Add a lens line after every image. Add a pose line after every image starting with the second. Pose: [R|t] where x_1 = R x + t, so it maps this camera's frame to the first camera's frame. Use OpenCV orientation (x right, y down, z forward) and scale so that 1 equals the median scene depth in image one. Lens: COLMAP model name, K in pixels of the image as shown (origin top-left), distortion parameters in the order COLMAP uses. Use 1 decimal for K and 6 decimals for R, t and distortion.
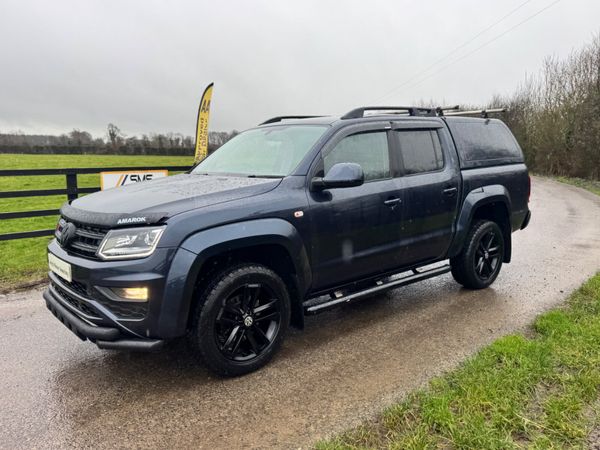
lens RADIAL K [[474.0, 0, 300.0], [0, 474.0, 225.0], [0, 0, 1]] dist [0.117786, -0.181525]
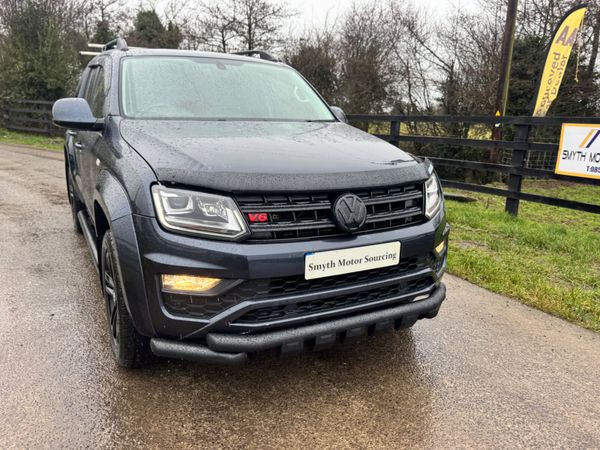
lens RADIAL K [[474.0, 0, 300.0], [0, 474.0, 225.0], [0, 0, 1]] dist [0.117786, -0.181525]
pose [[0.213543, -0.220249, 0.951782, -1.062647], [0.120522, 0.972752, 0.198061, -0.096094], [-0.969471, 0.072416, 0.234269, 0.849639]]
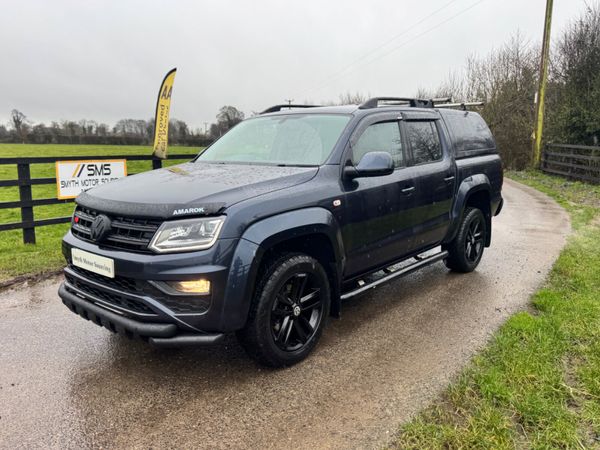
lens RADIAL K [[474.0, 0, 300.0], [0, 474.0, 225.0], [0, 0, 1]] dist [0.117786, -0.181525]
pose [[0.987378, -0.019076, 0.157229, -0.230595], [0.016073, 0.999664, 0.020348, 0.001938], [-0.157564, -0.017564, 0.987353, 0.019272]]
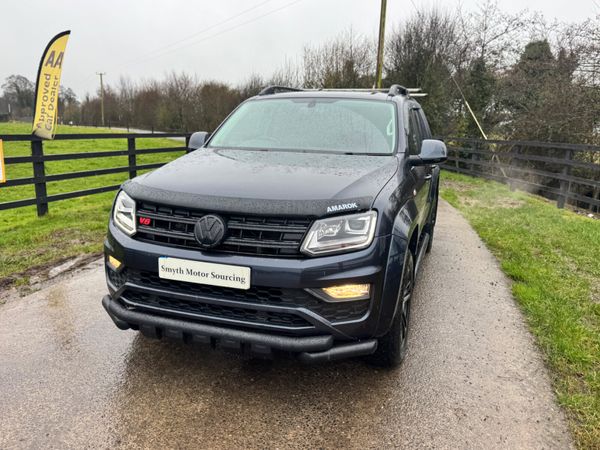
lens RADIAL K [[474.0, 0, 300.0], [0, 474.0, 225.0], [0, 0, 1]] dist [0.117786, -0.181525]
pose [[0.858763, -0.070674, 0.507476, -0.693716], [0.042156, 0.996829, 0.067485, -0.031466], [-0.510636, -0.036561, 0.859019, 0.255761]]
